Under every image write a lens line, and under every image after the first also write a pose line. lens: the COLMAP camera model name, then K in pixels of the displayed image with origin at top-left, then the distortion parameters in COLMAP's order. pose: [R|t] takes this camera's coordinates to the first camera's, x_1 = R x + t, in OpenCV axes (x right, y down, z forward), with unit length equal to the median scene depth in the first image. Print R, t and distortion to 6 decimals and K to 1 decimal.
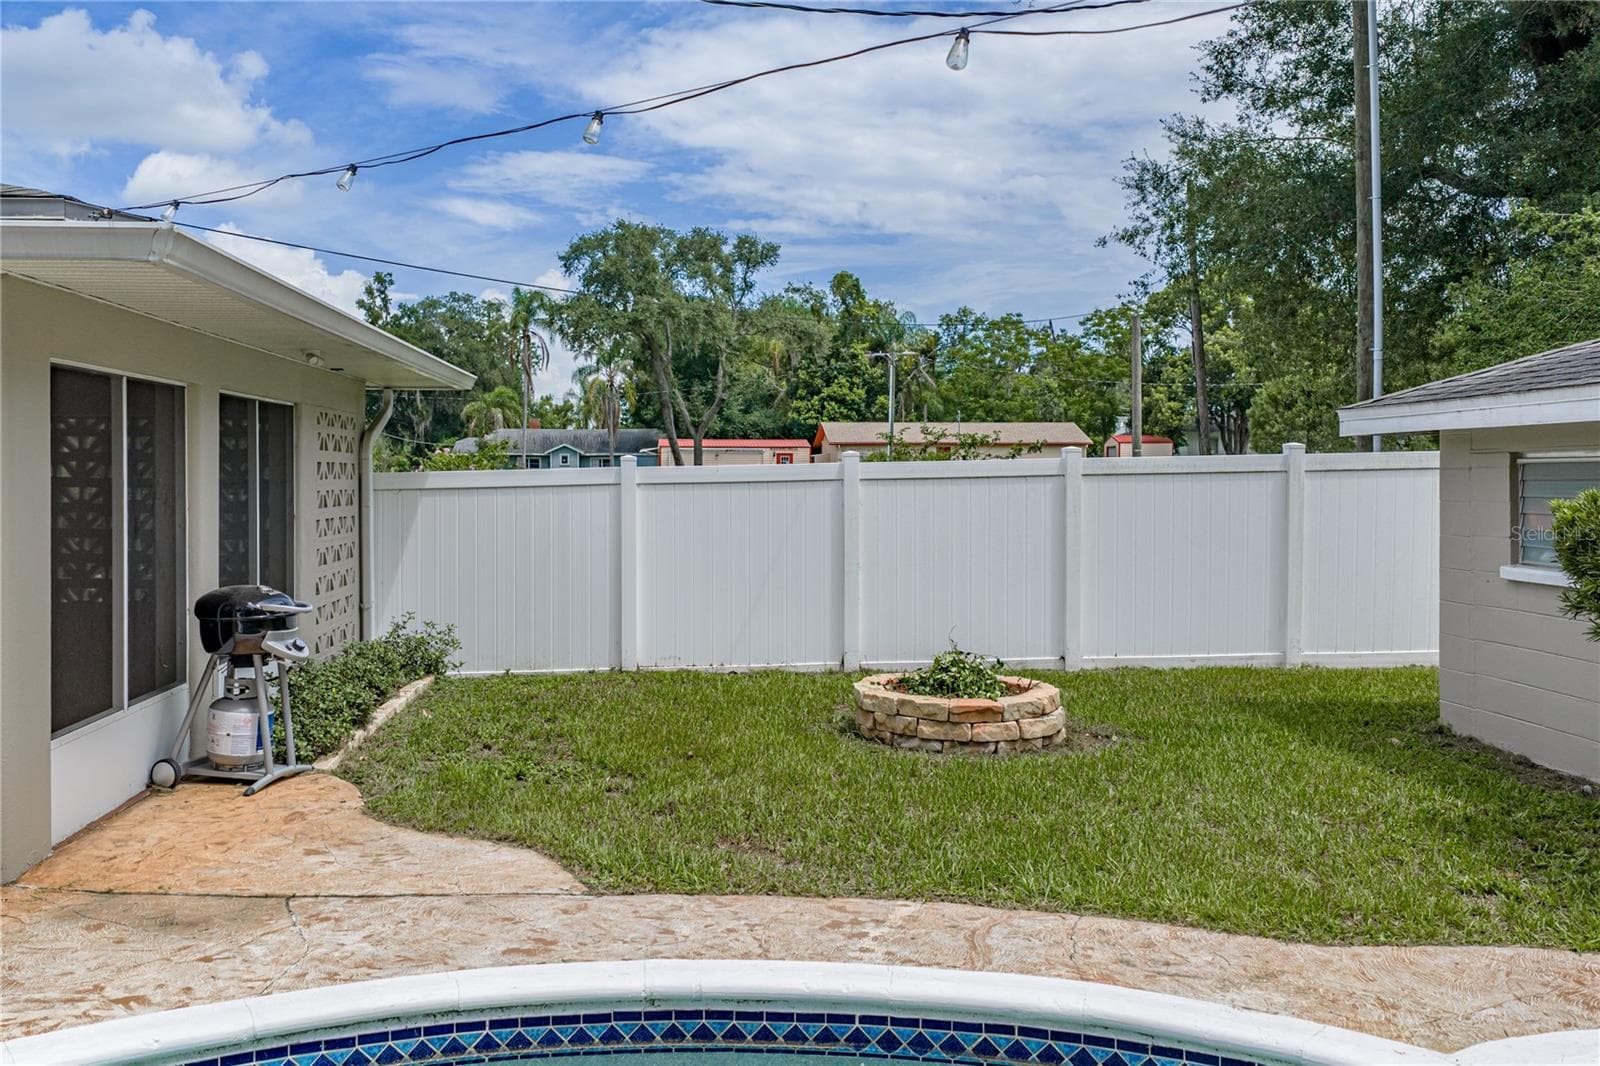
lens RADIAL K [[1361.3, 0, 704.4], [0, 1361.3, 488.1], [0, 0, 1]] dist [0.022192, 0.005013]
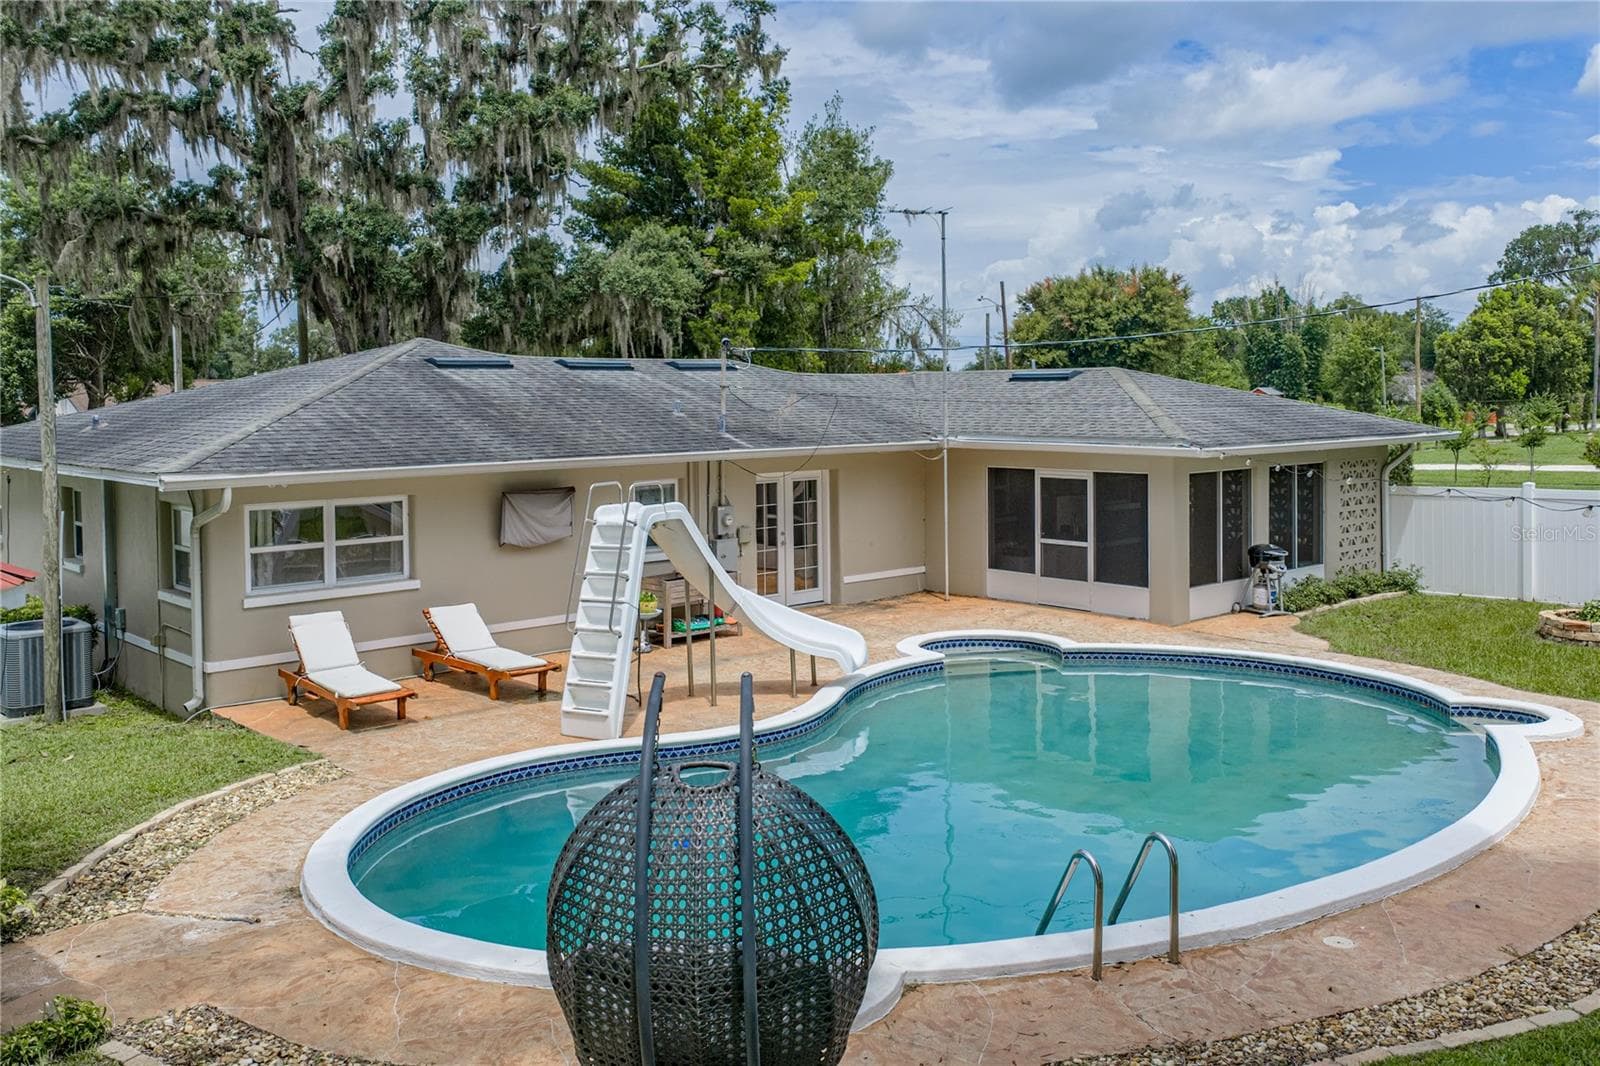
lens RADIAL K [[1388.2, 0, 795.9], [0, 1388.2, 419.8], [0, 0, 1]] dist [0.028403, -0.015438]
pose [[0.649597, 0.010205, -0.760210, 0.502356], [0.001686, 0.999888, 0.014863, -0.094927], [0.760277, -0.010937, 0.649507, -0.657765]]
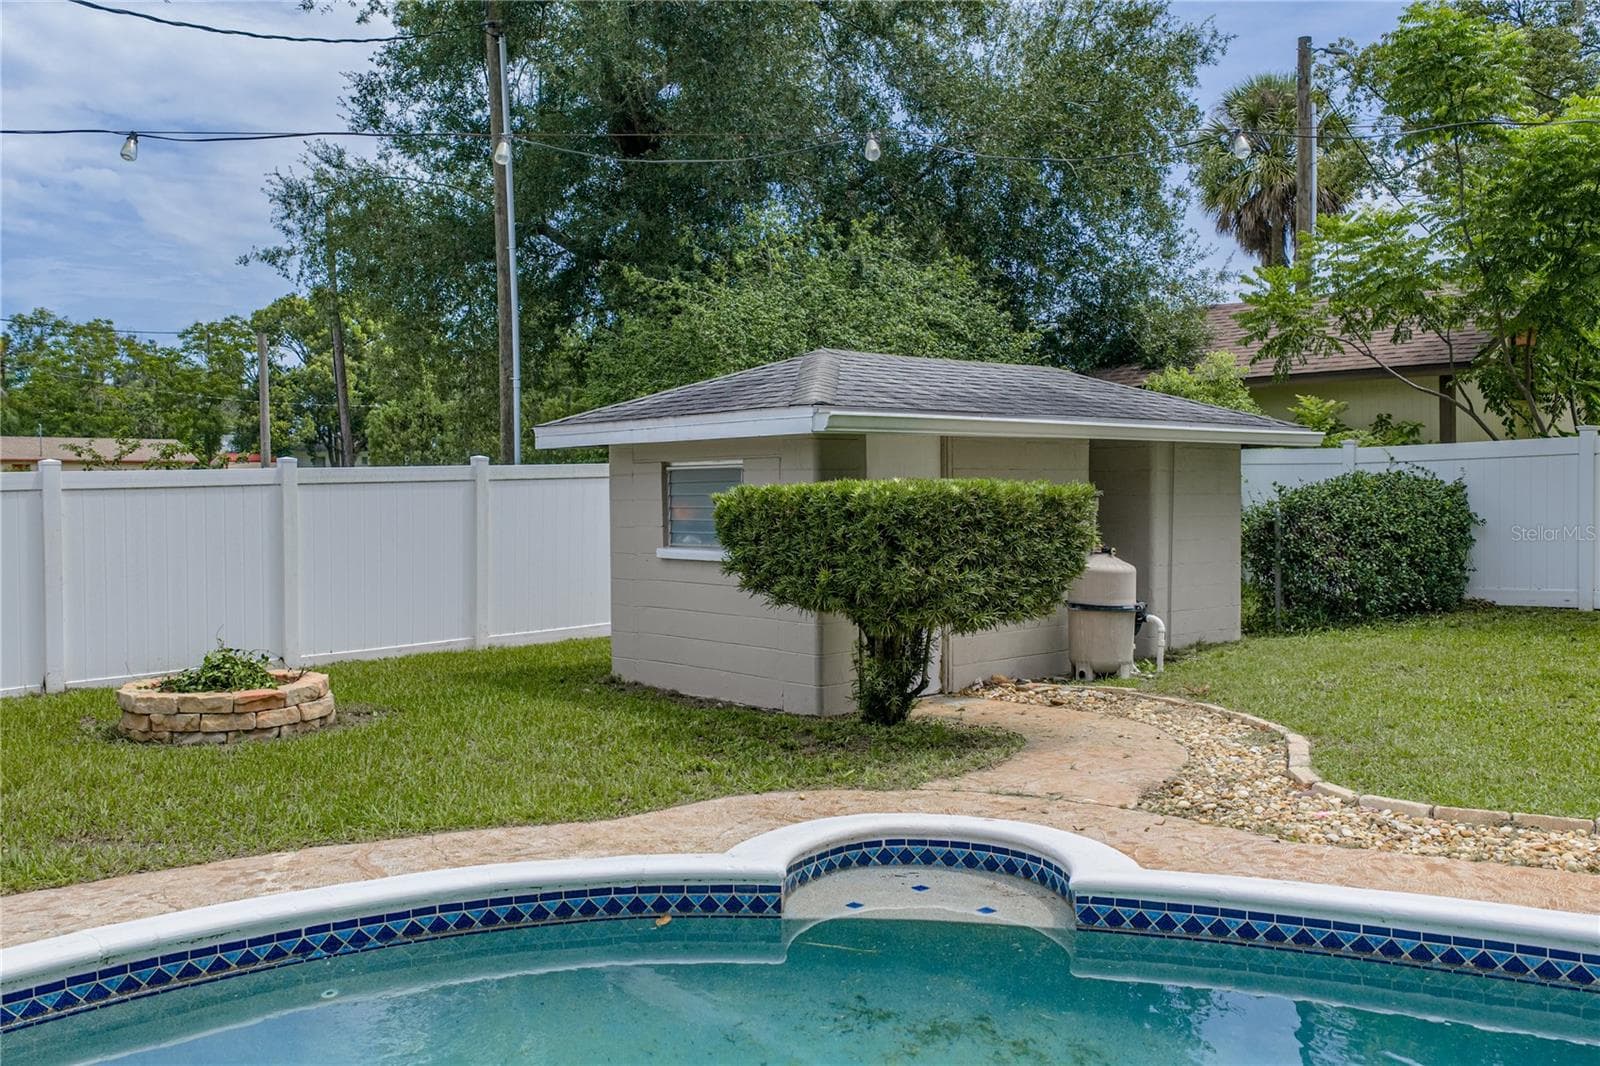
lens RADIAL K [[1361.3, 0, 801.1], [0, 1361.3, 519.6], [0, 0, 1]] dist [0.022192, 0.005013]
pose [[0.762043, -0.020556, 0.647200, -0.076271], [0.015370, 0.999789, 0.013656, 0.006568], [-0.647344, -0.000459, 0.762198, -0.040394]]
